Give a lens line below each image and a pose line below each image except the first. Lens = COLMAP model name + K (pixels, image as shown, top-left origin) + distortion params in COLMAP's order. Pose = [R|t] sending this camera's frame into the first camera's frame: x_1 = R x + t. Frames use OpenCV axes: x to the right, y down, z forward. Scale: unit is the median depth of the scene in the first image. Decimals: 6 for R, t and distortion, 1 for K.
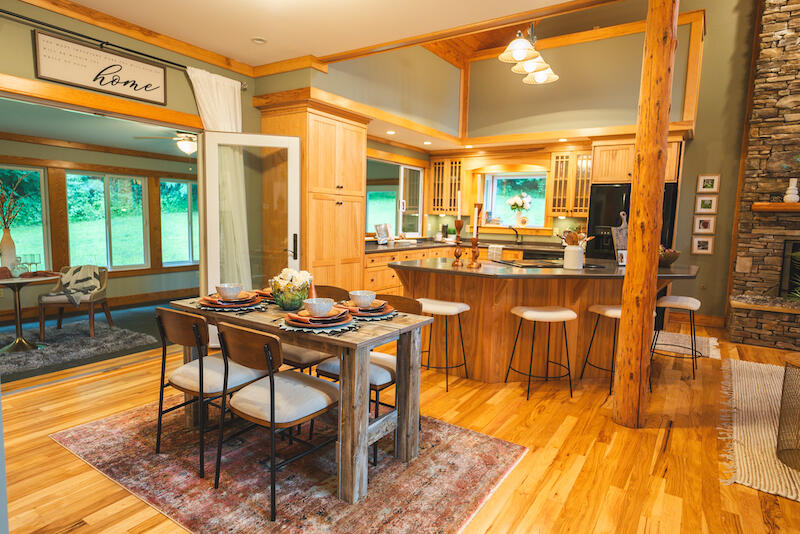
lens RADIAL K [[470.7, 0, 400.9], [0, 470.7, 269.9], [0, 0, 1]] dist [0.011405, -0.000032]
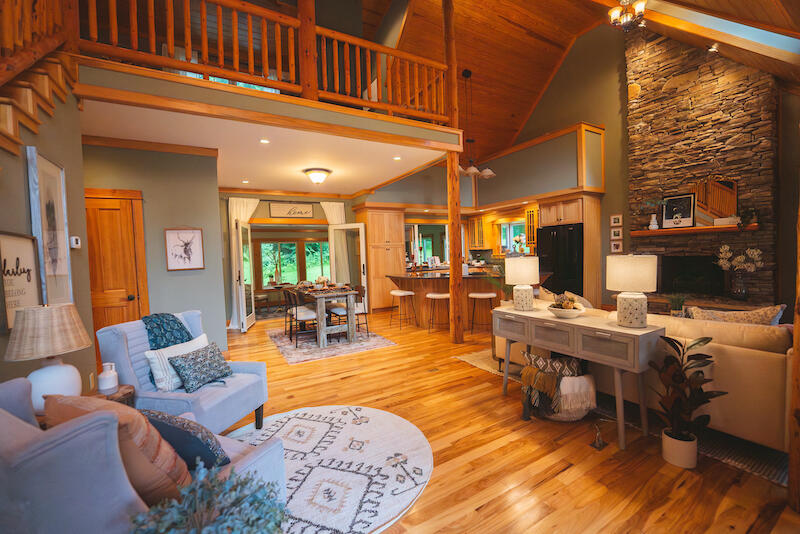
lens RADIAL K [[333.3, 0, 401.9], [0, 333.3, 267.8], [0, 0, 1]] dist [-0.014297, -0.000336]
pose [[0.892997, -0.038490, -0.448414, 0.558543], [0.008264, 0.997571, -0.069170, 0.046602], [0.449987, 0.058063, 0.891145, -0.306079]]
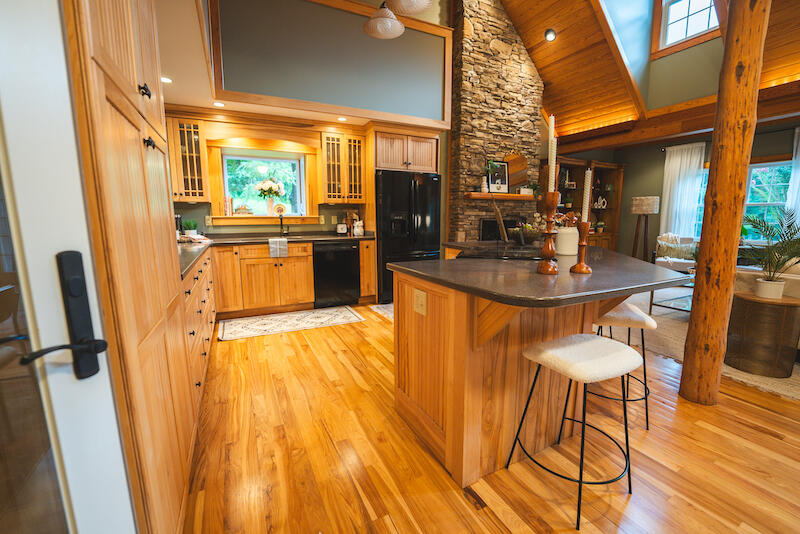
lens RADIAL K [[333.3, 0, 402.3], [0, 333.3, 264.6], [0, 0, 1]] dist [-0.014297, -0.000336]
pose [[0.510206, -0.148733, 0.847094, -0.223523], [0.110852, 0.988090, 0.106722, -0.058587], [-0.852878, 0.039452, 0.520617, 0.671724]]
